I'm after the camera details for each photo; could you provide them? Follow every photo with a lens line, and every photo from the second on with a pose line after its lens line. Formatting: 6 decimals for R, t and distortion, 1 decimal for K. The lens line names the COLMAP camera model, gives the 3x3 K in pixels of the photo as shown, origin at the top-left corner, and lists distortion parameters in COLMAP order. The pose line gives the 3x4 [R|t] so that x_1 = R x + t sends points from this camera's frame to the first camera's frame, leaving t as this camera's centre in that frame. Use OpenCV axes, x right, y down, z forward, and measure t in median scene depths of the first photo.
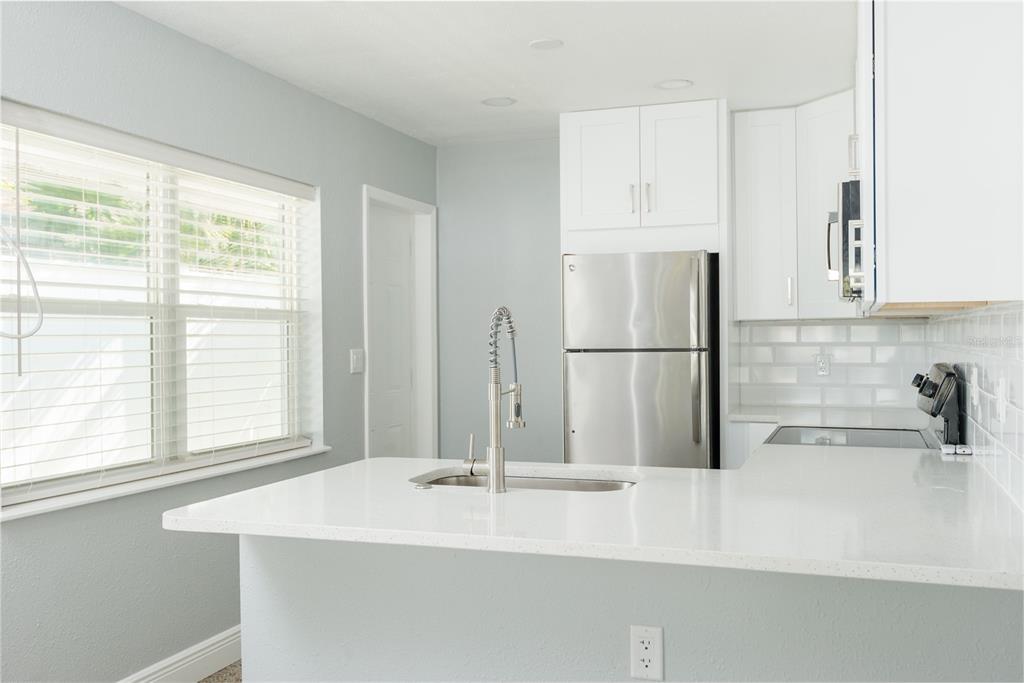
lens RADIAL K [[984.4, 0, 512.0], [0, 984.4, 341.5], [0, 0, 1]] dist [0.013181, 0.006517]
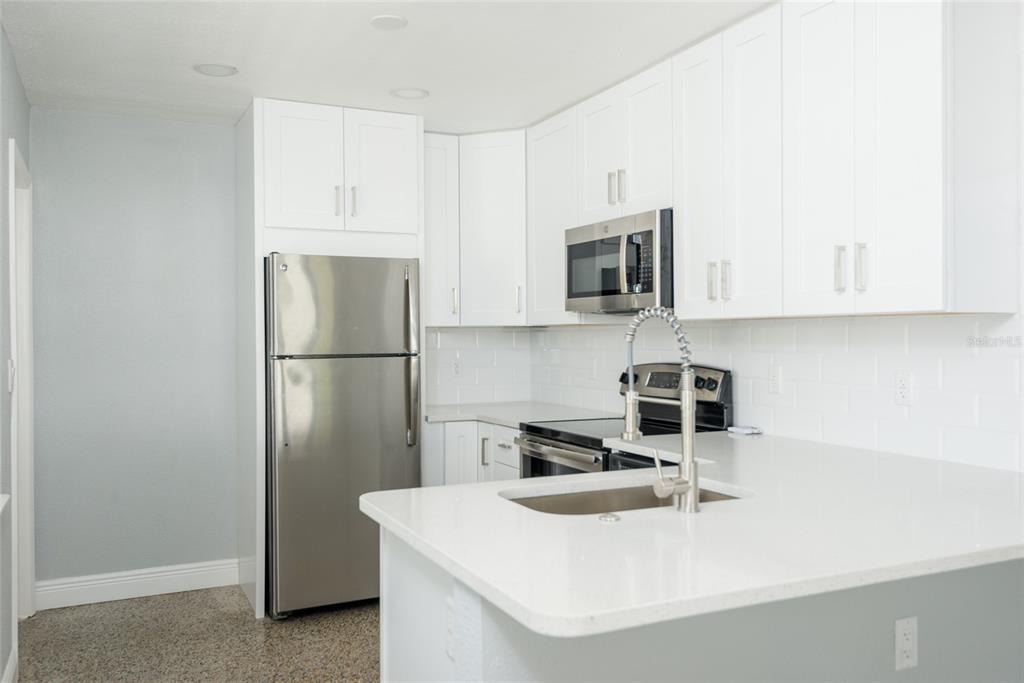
lens RADIAL K [[841.7, 0, 512.0], [0, 841.7, 341.5], [0, 0, 1]] dist [0.001675, 0.001286]
pose [[0.709933, 0.001124, 0.704268, -0.341110], [0.006848, 0.999940, -0.008499, 0.002213], [-0.704236, 0.010857, 0.709883, 0.291519]]
